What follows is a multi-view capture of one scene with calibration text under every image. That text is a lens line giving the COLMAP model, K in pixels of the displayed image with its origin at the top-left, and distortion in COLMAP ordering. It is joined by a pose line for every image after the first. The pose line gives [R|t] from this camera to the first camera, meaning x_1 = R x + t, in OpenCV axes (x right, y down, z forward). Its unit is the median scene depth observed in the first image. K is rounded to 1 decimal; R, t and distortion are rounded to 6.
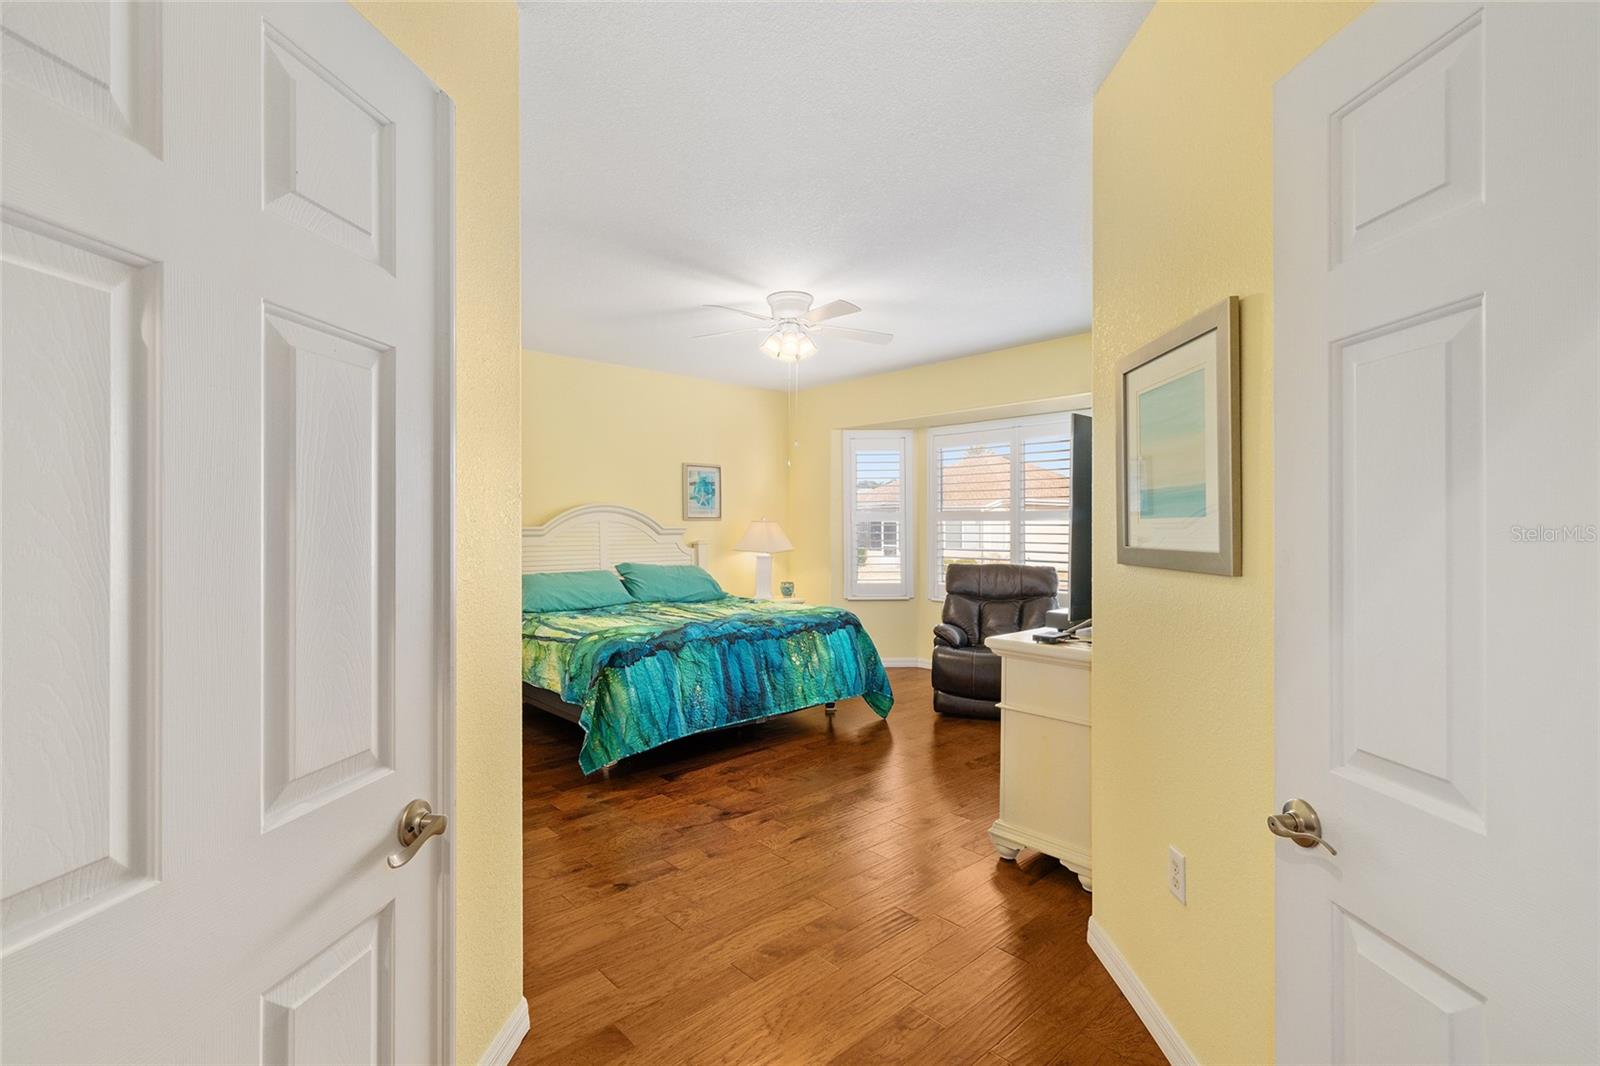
lens RADIAL K [[706.6, 0, 796.1], [0, 706.6, 527.1], [0, 0, 1]] dist [-0.002510, -0.000934]
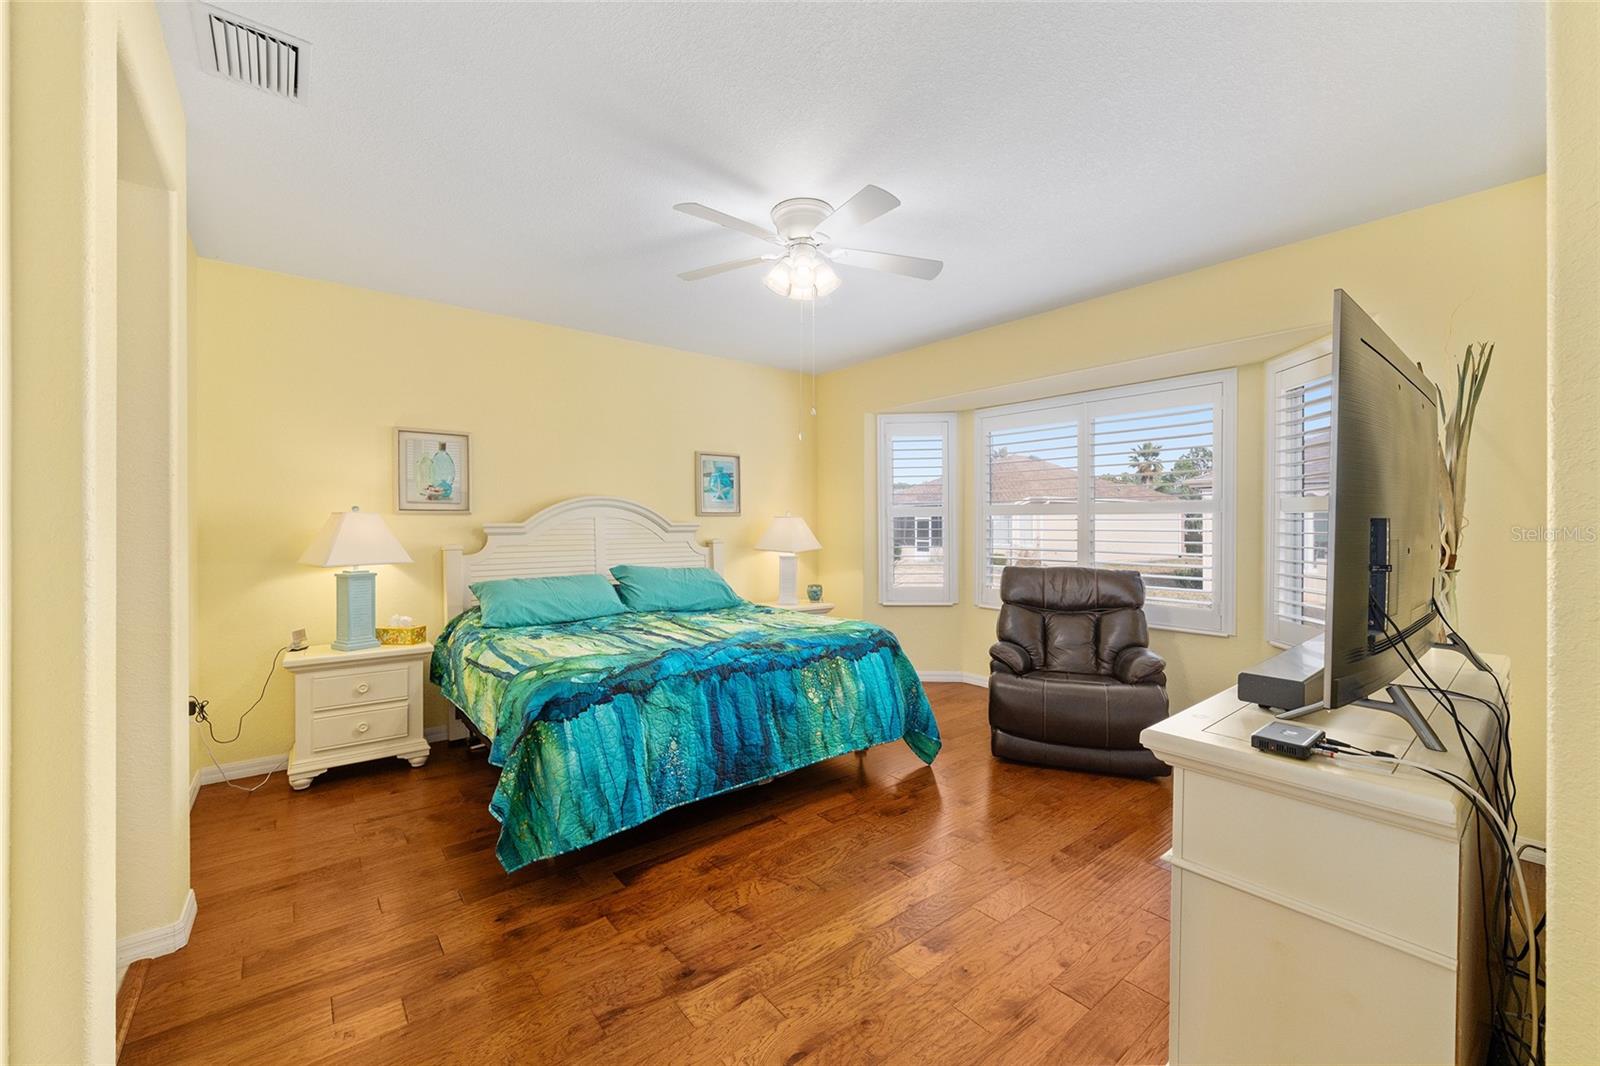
lens RADIAL K [[630.9, 0, 803.7], [0, 630.9, 539.3], [0, 0, 1]] dist [-0.002791, 0.000266]
pose [[0.998606, -0.001003, -0.052768, 0.025258], [0.002279, 0.999706, 0.024120, 0.001795], [0.052728, -0.024206, 0.998315, 0.323691]]
